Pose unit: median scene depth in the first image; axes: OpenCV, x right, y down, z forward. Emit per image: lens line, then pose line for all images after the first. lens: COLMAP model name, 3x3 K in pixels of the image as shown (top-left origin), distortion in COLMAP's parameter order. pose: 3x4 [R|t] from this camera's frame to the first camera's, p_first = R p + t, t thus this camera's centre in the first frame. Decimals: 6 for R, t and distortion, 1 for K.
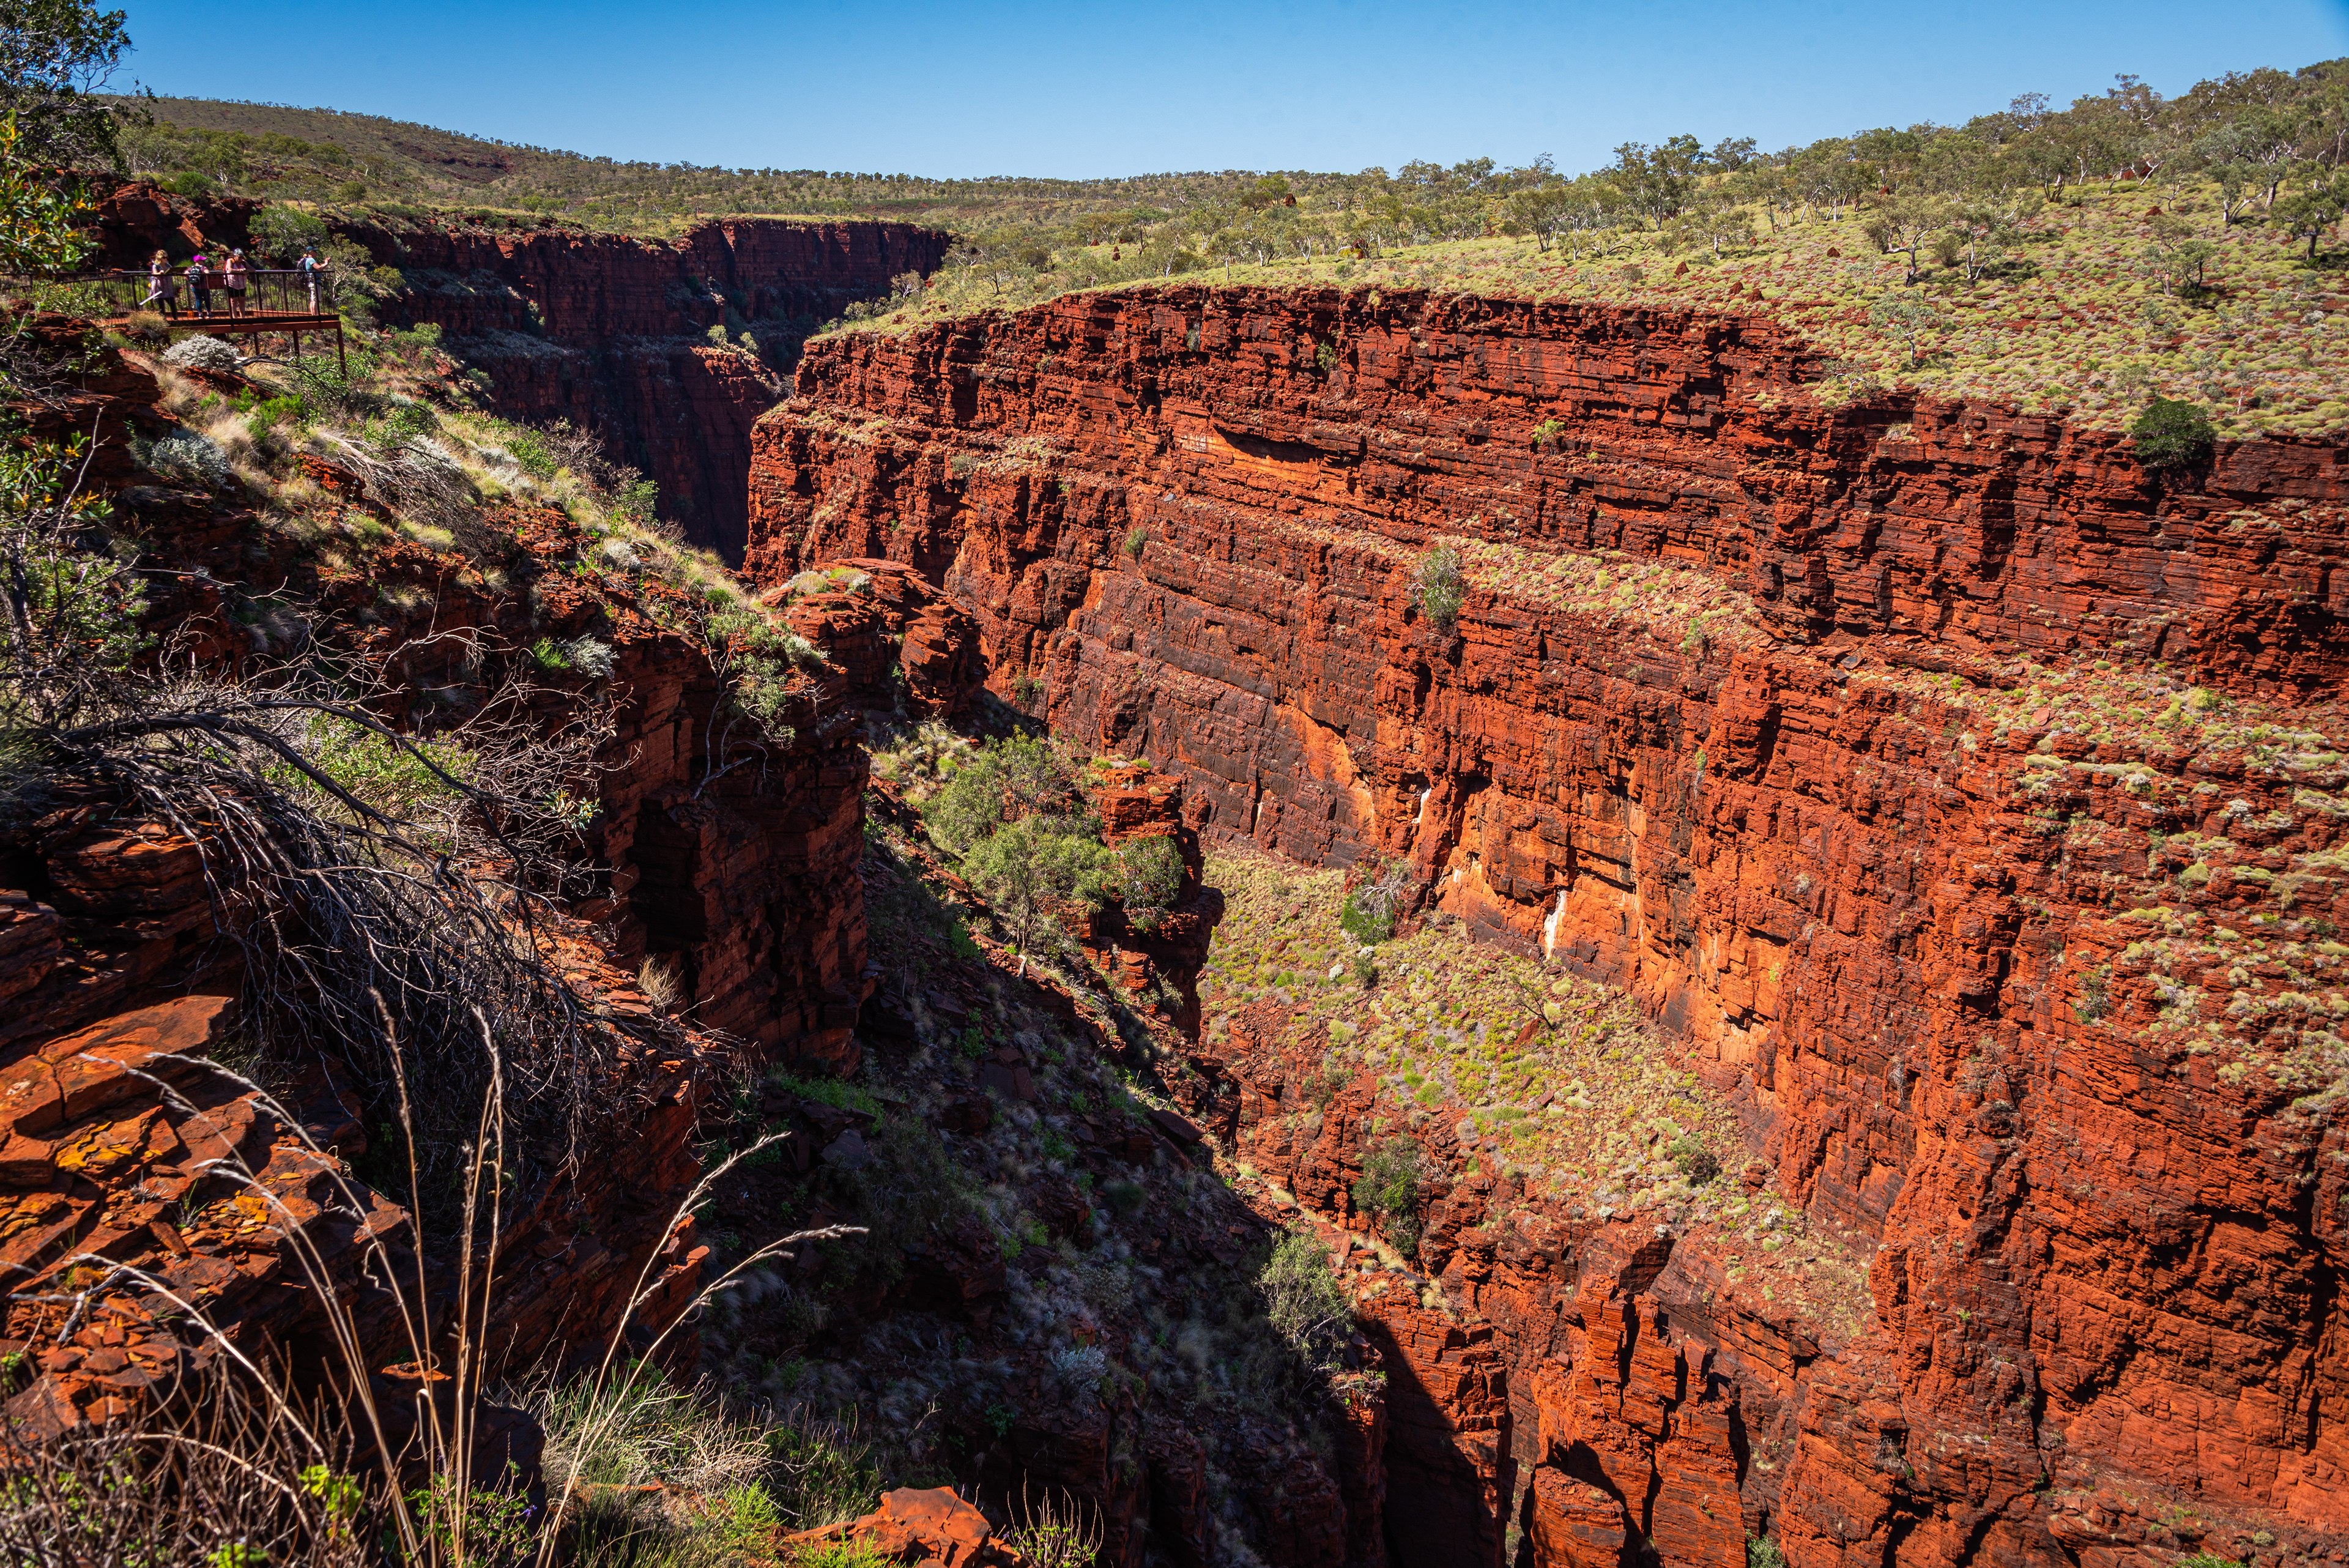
lens RADIAL K [[2311.3, 0, 1174.5], [0, 2311.3, 784.0], [0, 0, 1]] dist [0.014210, -0.028302]
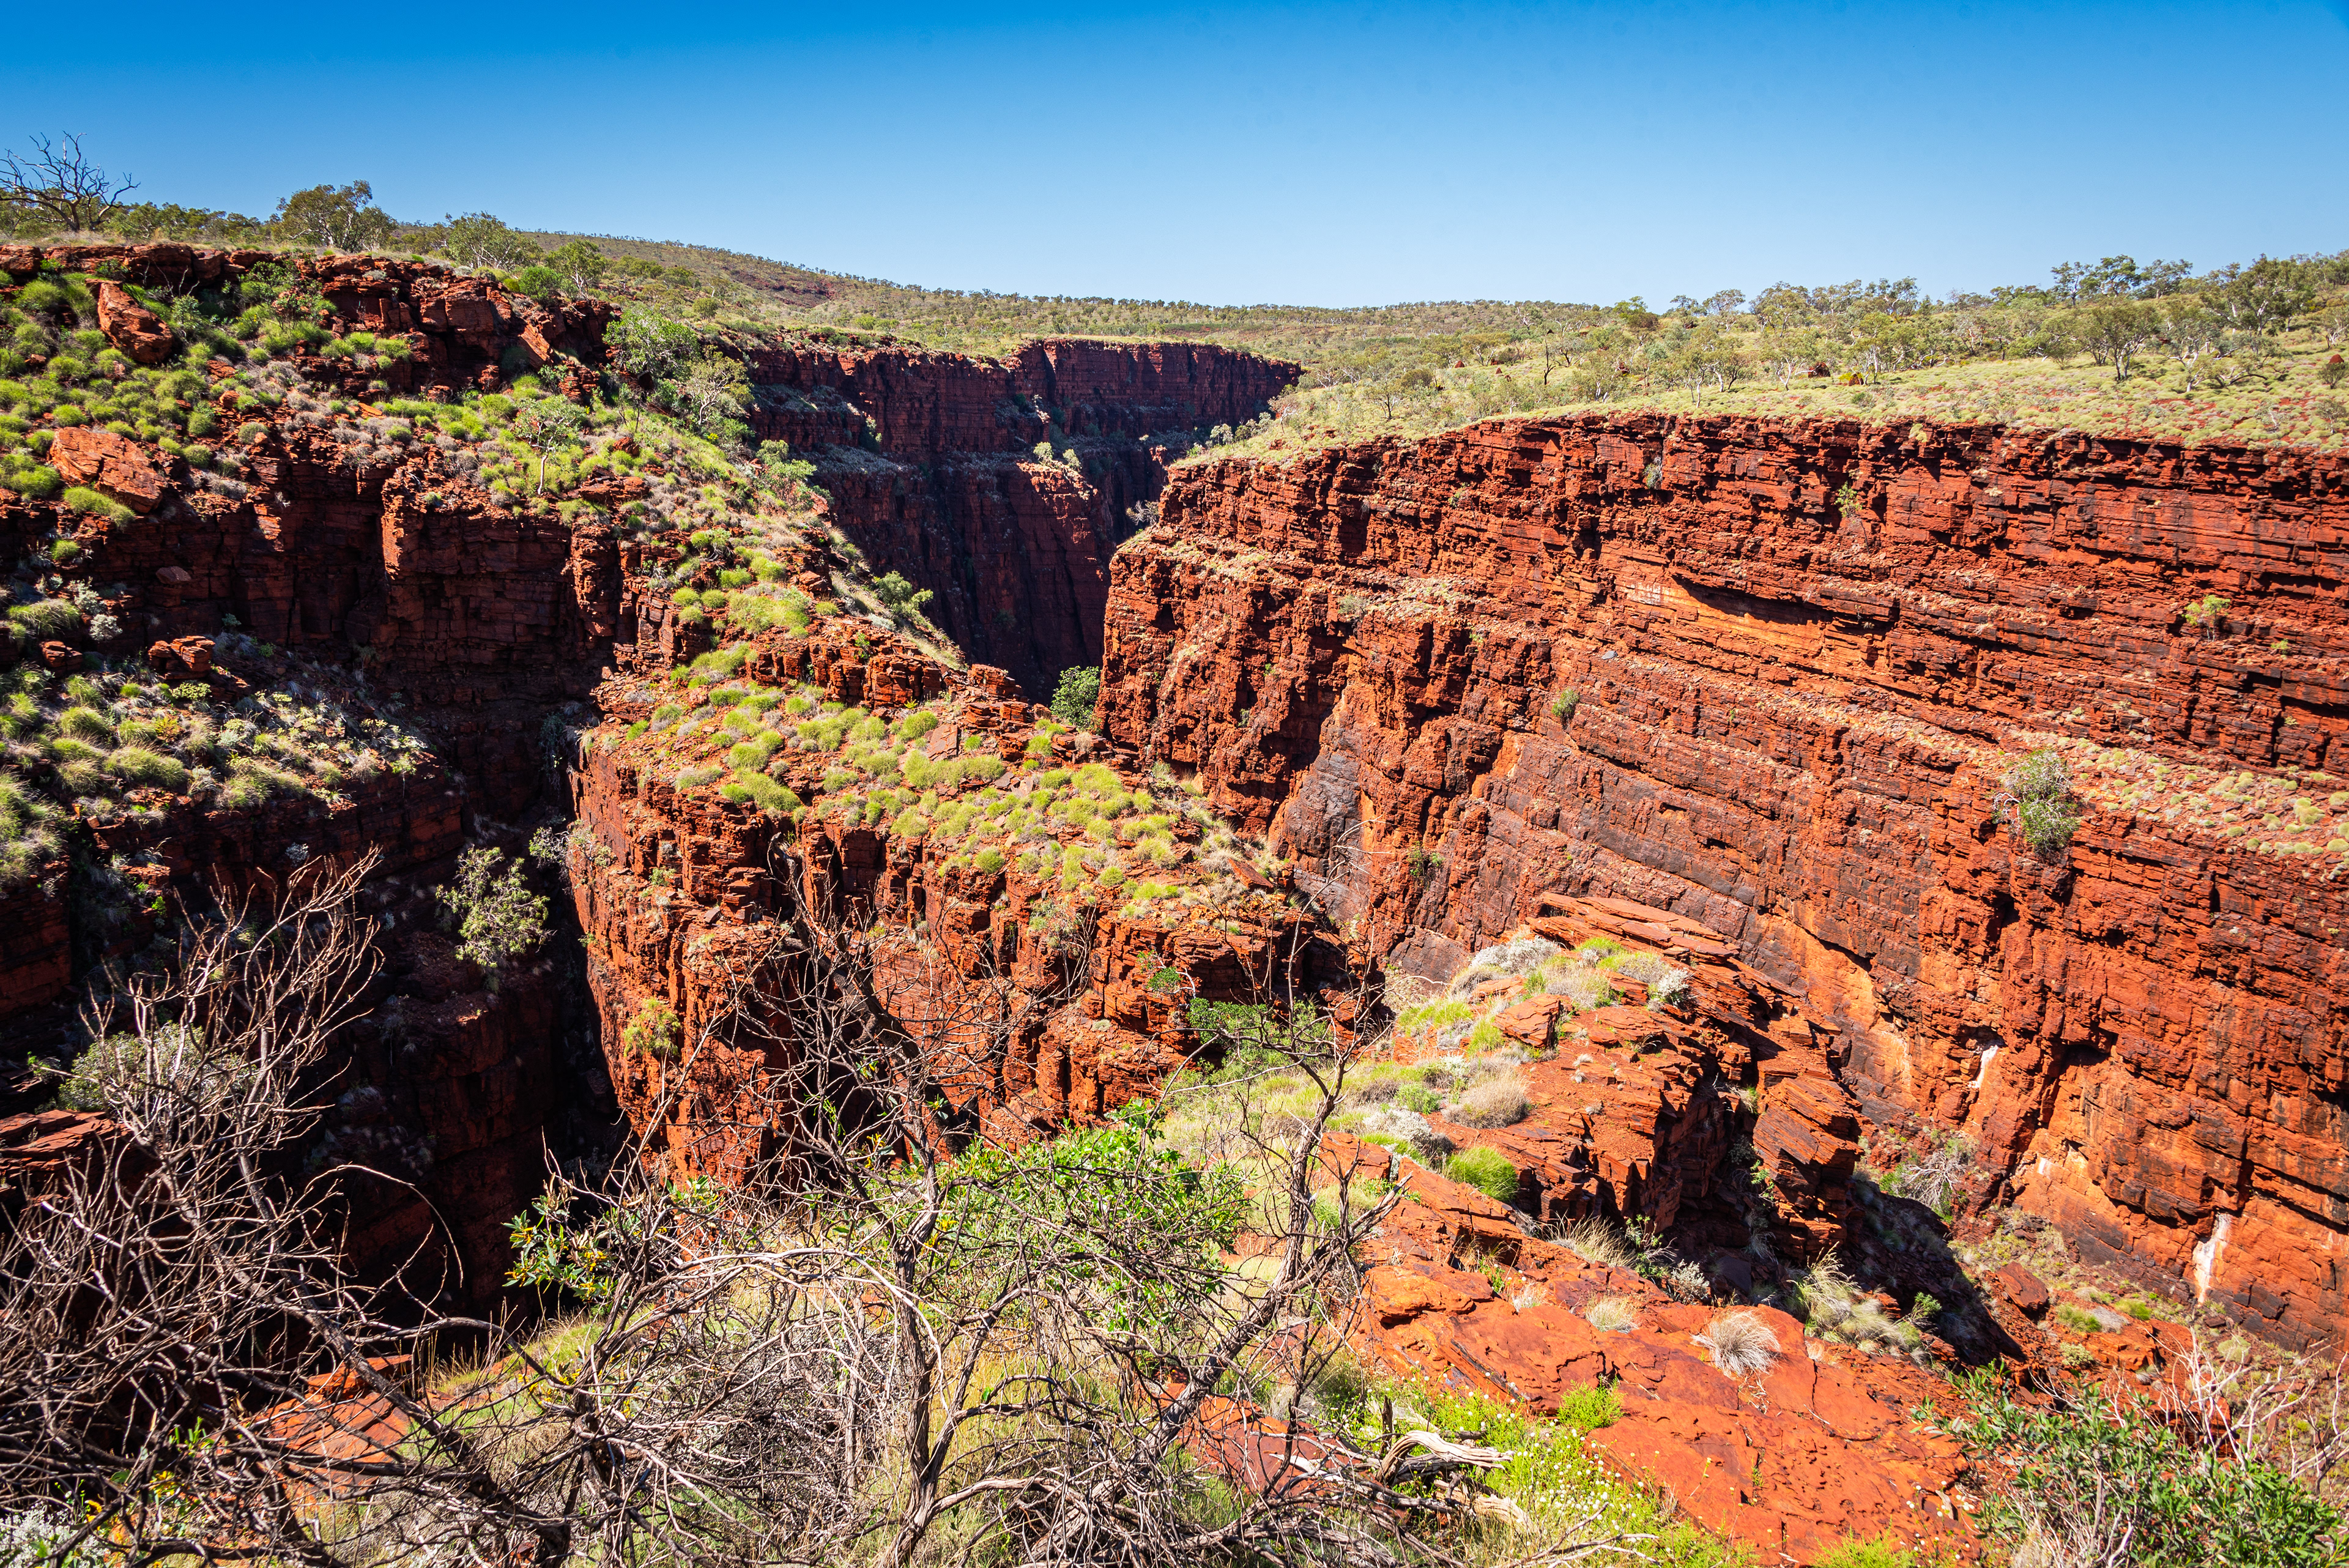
lens RADIAL K [[2295.6, 0, 1174.5], [0, 2295.6, 784.0], [0, 0, 1]] dist [0.008940, -0.104754]
pose [[0.991342, 0.030886, -0.127619, -0.067862], [-0.037088, 0.998229, -0.046512, -0.038708], [0.125956, 0.050843, 0.990732, 0.169720]]
